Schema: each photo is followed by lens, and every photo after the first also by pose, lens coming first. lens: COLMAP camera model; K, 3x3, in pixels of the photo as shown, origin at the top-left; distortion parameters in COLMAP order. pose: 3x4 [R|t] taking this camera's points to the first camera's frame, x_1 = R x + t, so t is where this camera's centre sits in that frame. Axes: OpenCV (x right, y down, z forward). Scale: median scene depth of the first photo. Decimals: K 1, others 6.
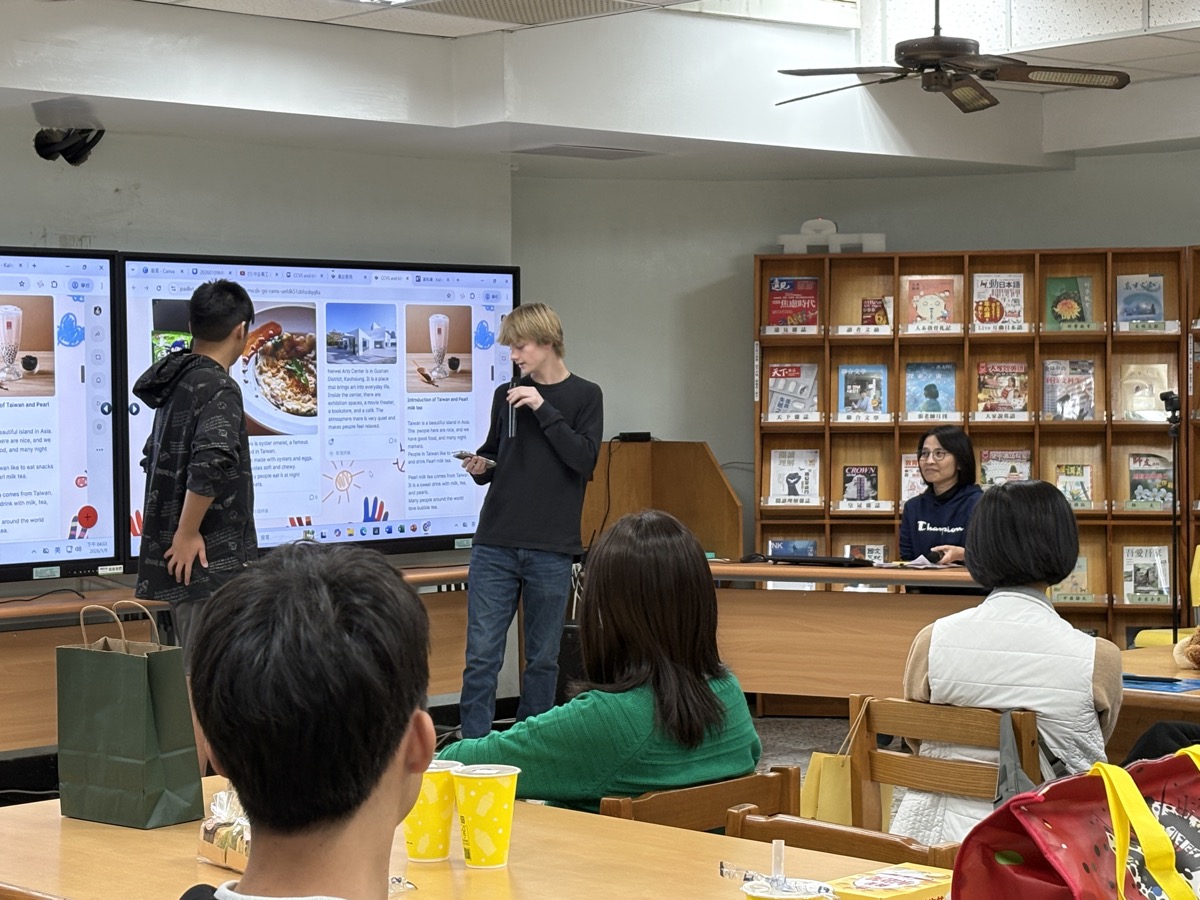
lens RADIAL K [[2513.1, 0, 602.3], [0, 2513.1, 467.1], [0, 0, 1]] dist [0.197302, 0.000000]
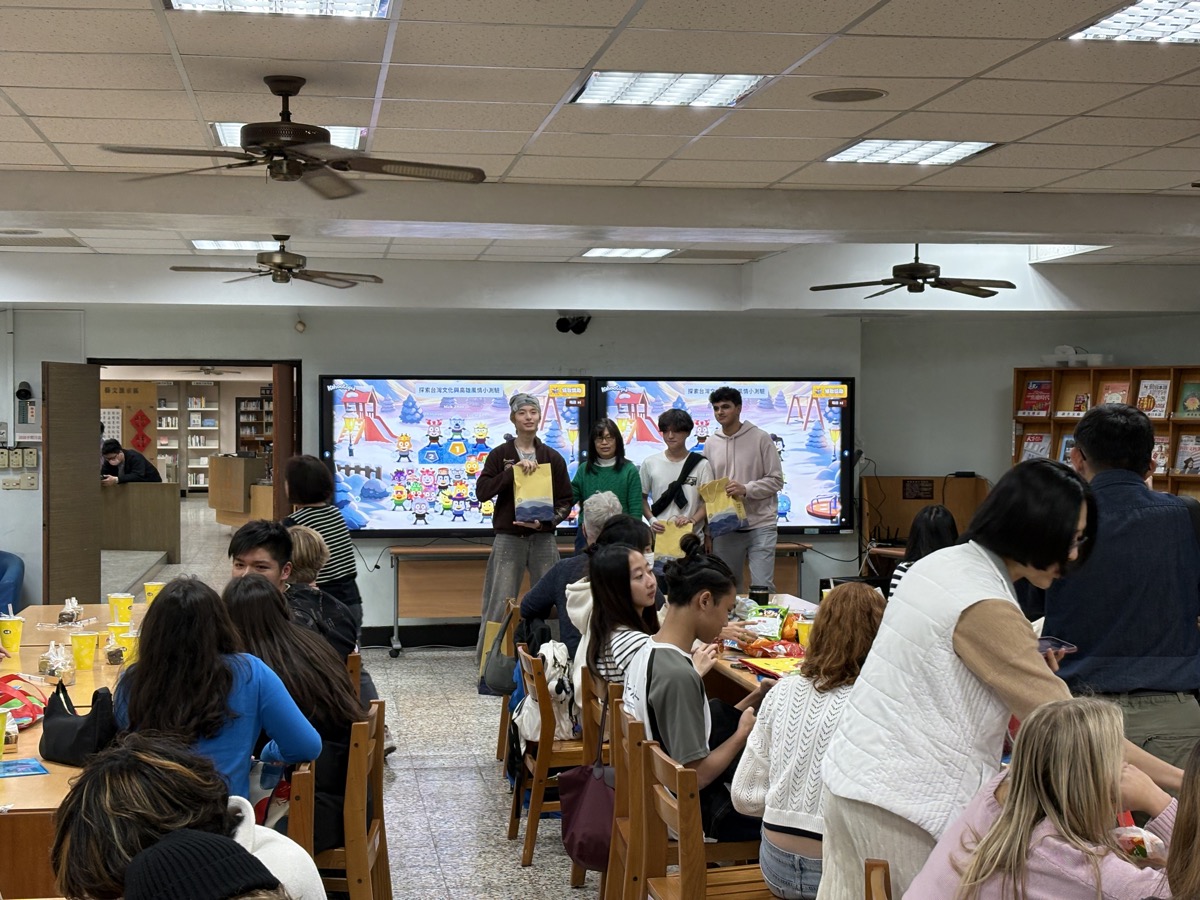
lens RADIAL K [[1731.2, 0, 583.2], [0, 1731.2, 480.6], [0, 0, 1]] dist [0.116688, 0.000000]
pose [[0.812432, 0.038250, -0.581800, 0.556623], [-0.029691, 0.999265, 0.024234, -0.032419], [0.582300, -0.002414, 0.812971, -0.116195]]
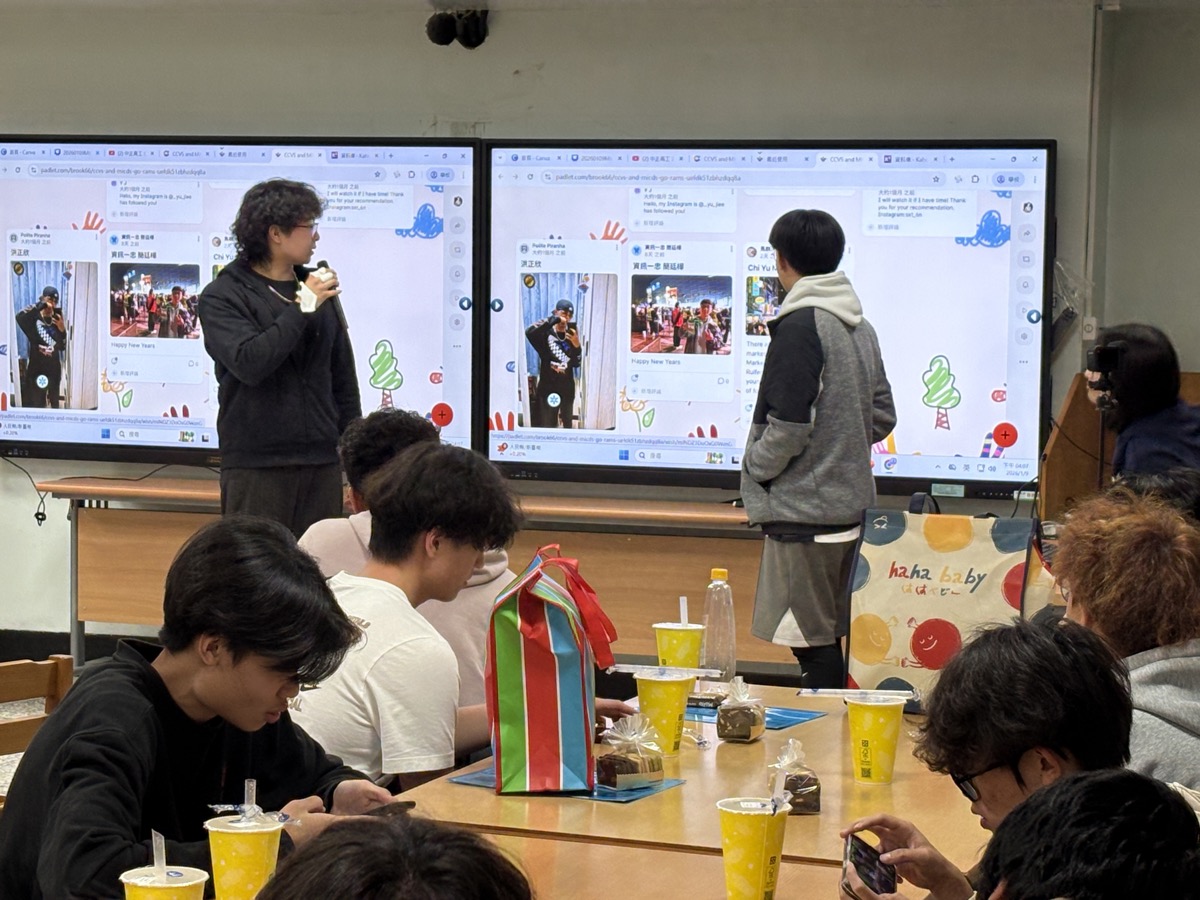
lens RADIAL K [[3383.3, 0, 561.6], [0, 3383.3, 489.9], [0, 0, 1]] dist [0.238935, 0.000000]
pose [[0.425051, 0.088535, -0.900829, 0.896029], [-0.048172, 0.996007, 0.075160, -0.046528], [0.903887, 0.011448, 0.427619, 0.442646]]
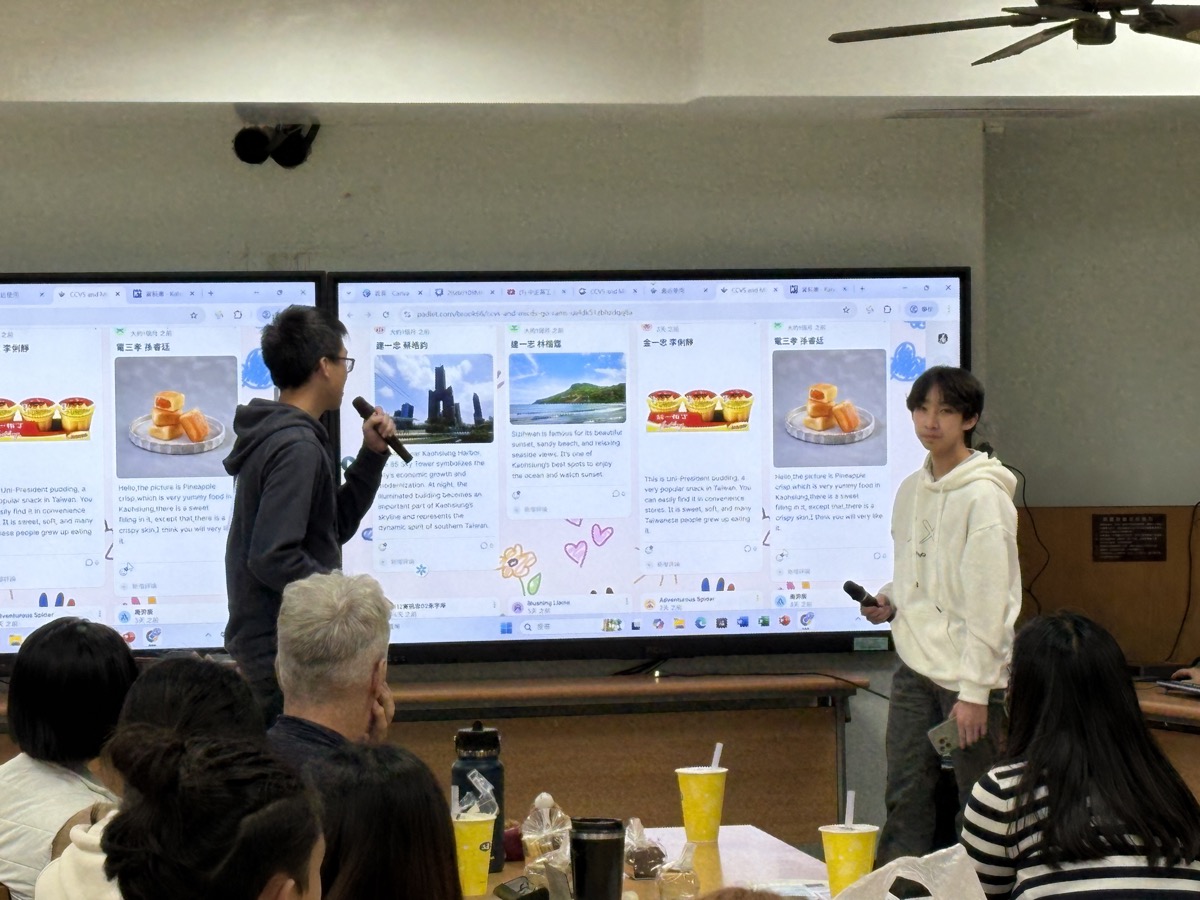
lens RADIAL K [[3668.4, 0, 625.8], [0, 3668.4, 415.6], [0, 0, 1]] dist [0.089873, 0.000000]
pose [[0.835854, 0.009768, -0.548864, 0.495558], [-0.015648, 0.999859, -0.006036, -0.030108], [0.548728, 0.013634, 0.835890, 0.056048]]
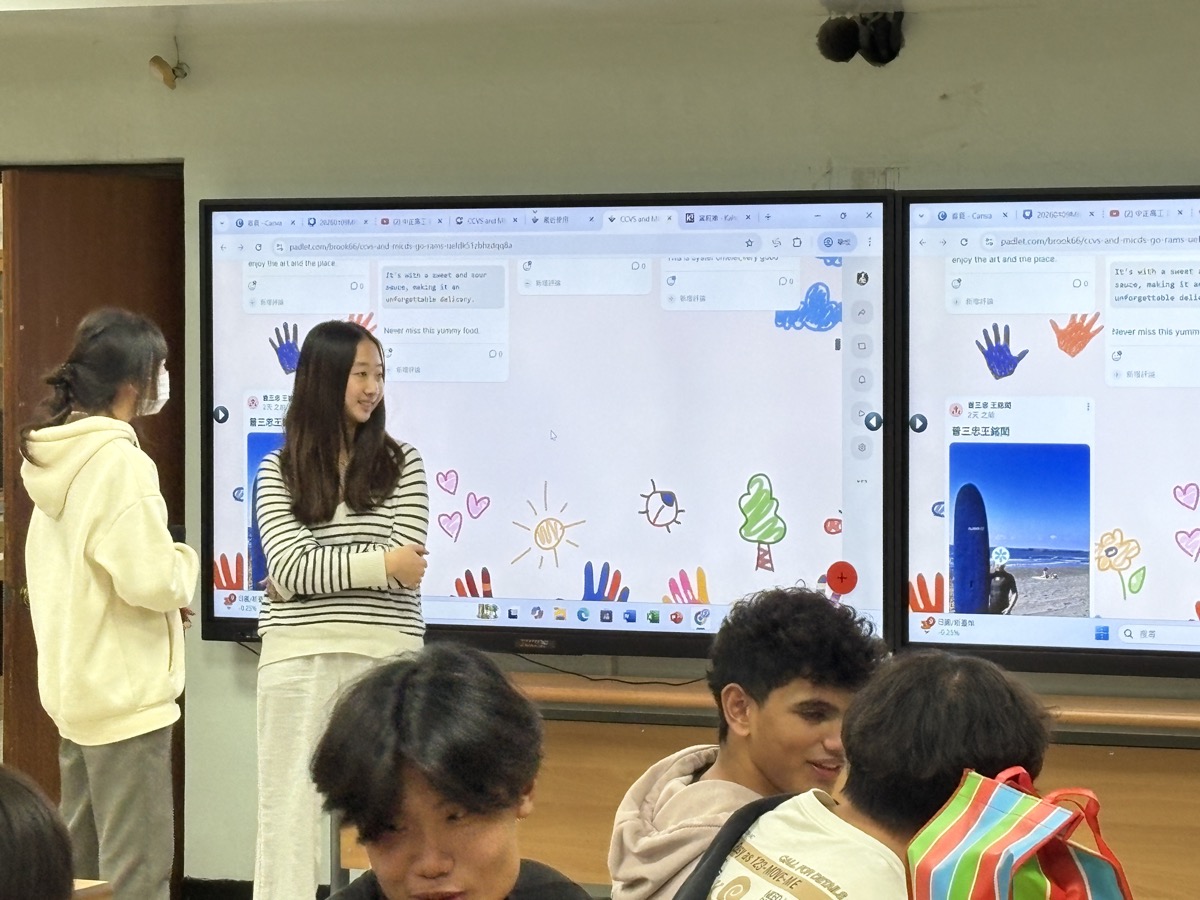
lens RADIAL K [[4761.2, 0, 527.0], [0, 4761.2, 481.5], [0, 0, 1]] dist [0.355032, 0.000000]
pose [[0.322662, 0.045752, -0.945408, 0.905128], [-0.033217, 0.998763, 0.036997, -0.046909], [0.945931, 0.019466, 0.323783, 0.451681]]
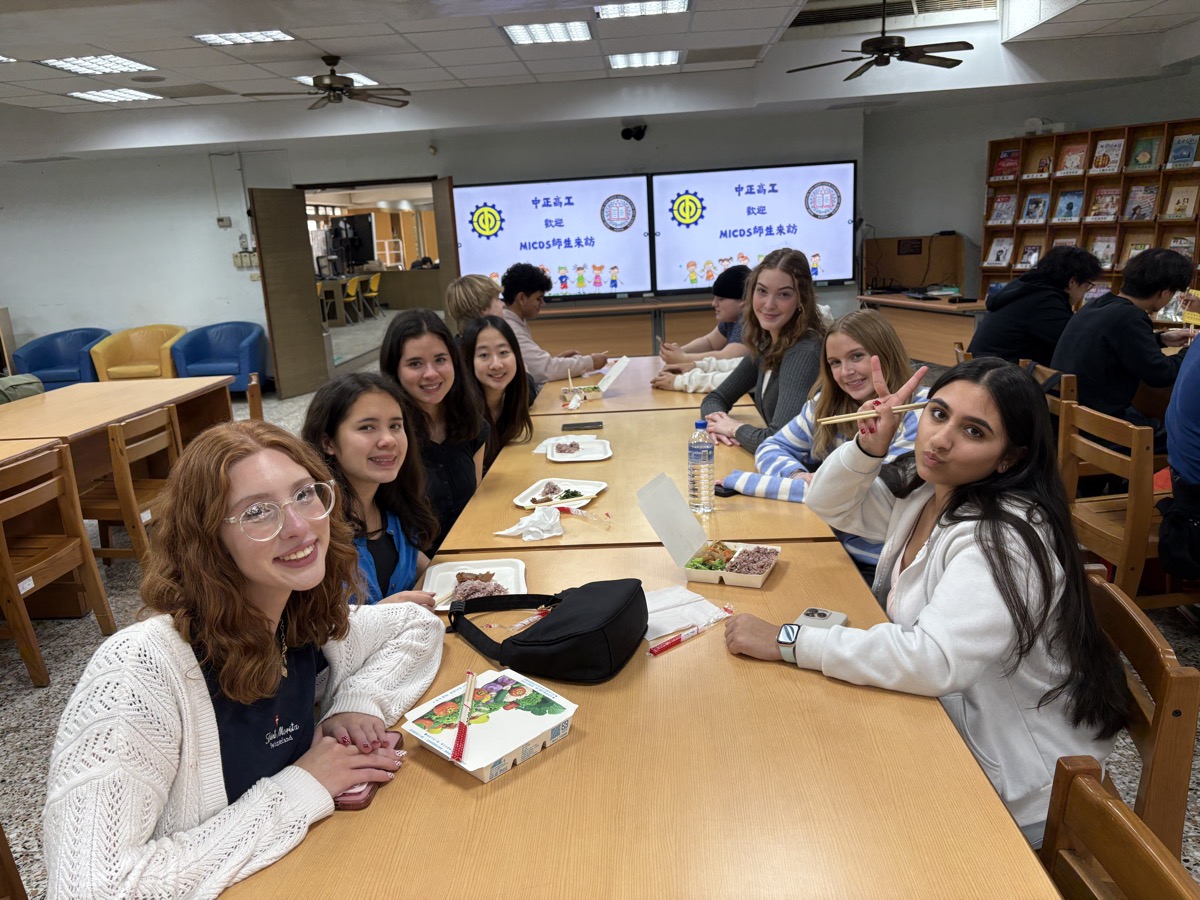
lens RADIAL K [[886.5, 0, 601.0], [0, 886.5, 450.9], [0, 0, 1]] dist [0.042429, -0.037988]
pose [[0.685267, 0.152841, -0.712073, 0.445306], [0.028006, 0.971478, 0.235471, -0.021400], [0.727753, -0.181303, 0.661441, 0.264807]]
